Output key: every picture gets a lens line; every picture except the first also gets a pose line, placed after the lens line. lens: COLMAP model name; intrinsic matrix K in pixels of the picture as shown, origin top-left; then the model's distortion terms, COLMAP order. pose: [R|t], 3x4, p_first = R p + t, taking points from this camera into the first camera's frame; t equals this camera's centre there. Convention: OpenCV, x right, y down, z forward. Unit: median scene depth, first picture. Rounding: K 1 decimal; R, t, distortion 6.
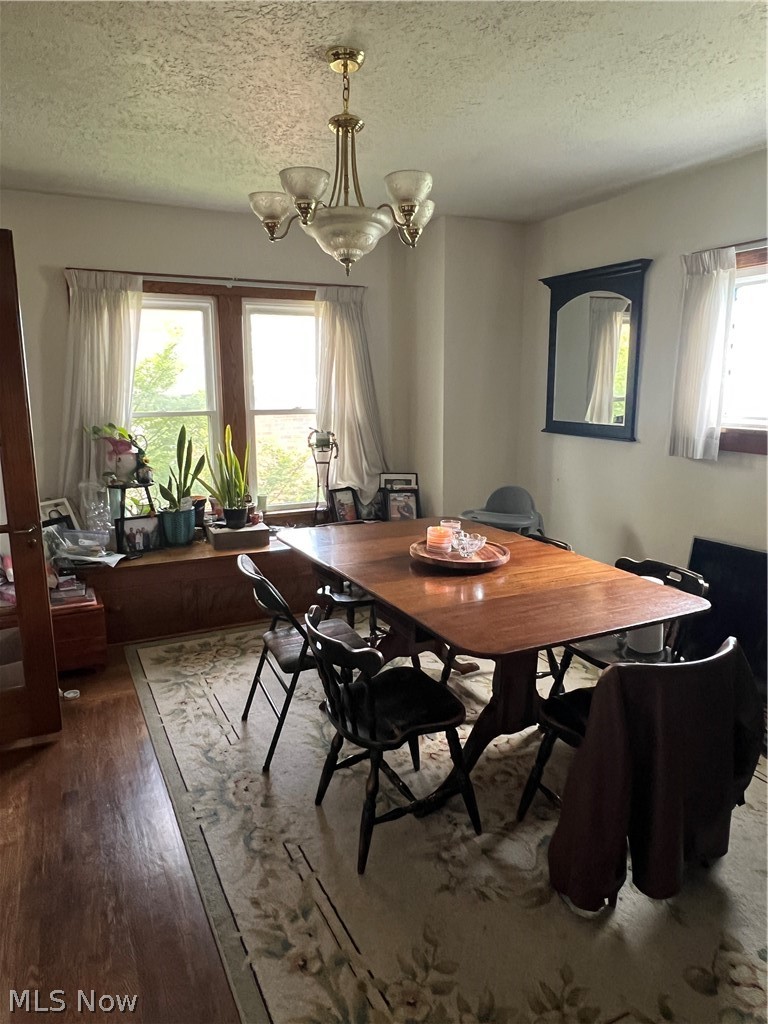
lens RADIAL K [[663.9, 0, 380.8], [0, 663.9, 514.4], [0, 0, 1]] dist [-0.002029, -0.000826]
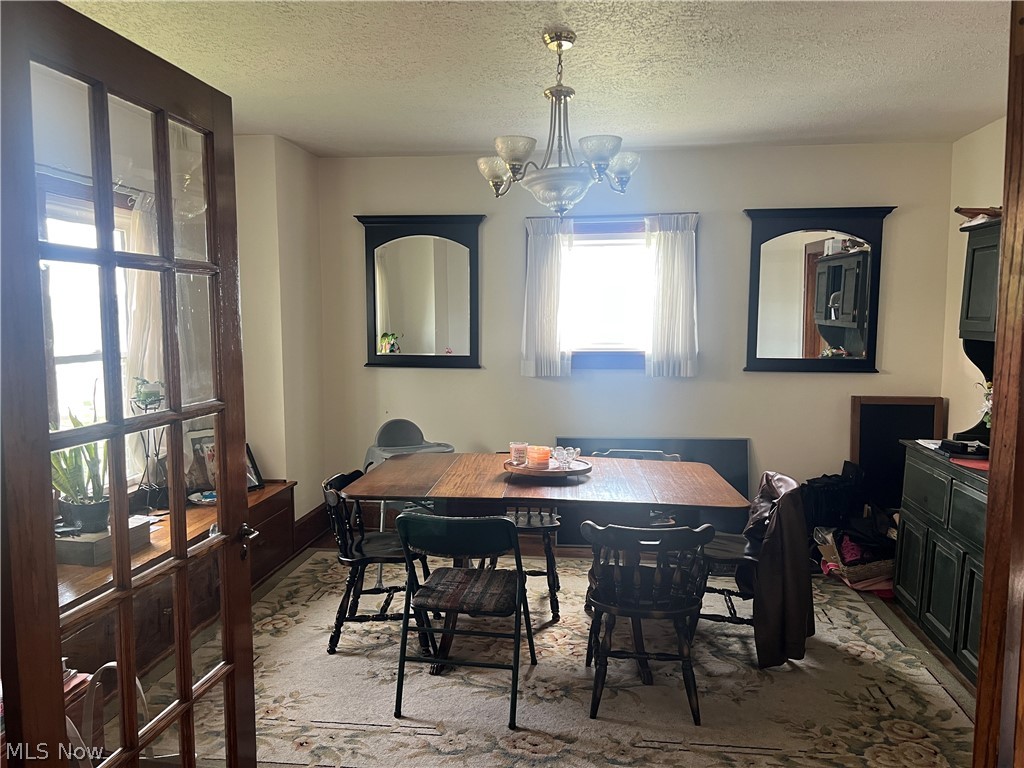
lens RADIAL K [[769.2, 0, 513.1], [0, 769.2, 380.6], [0, 0, 1]] dist [0.010079, 0.002095]
pose [[0.545762, -0.065642, 0.835365, -0.724230], [0.166169, 0.985606, -0.031113, -0.039095], [-0.821299, 0.155792, 0.548814, 0.236466]]
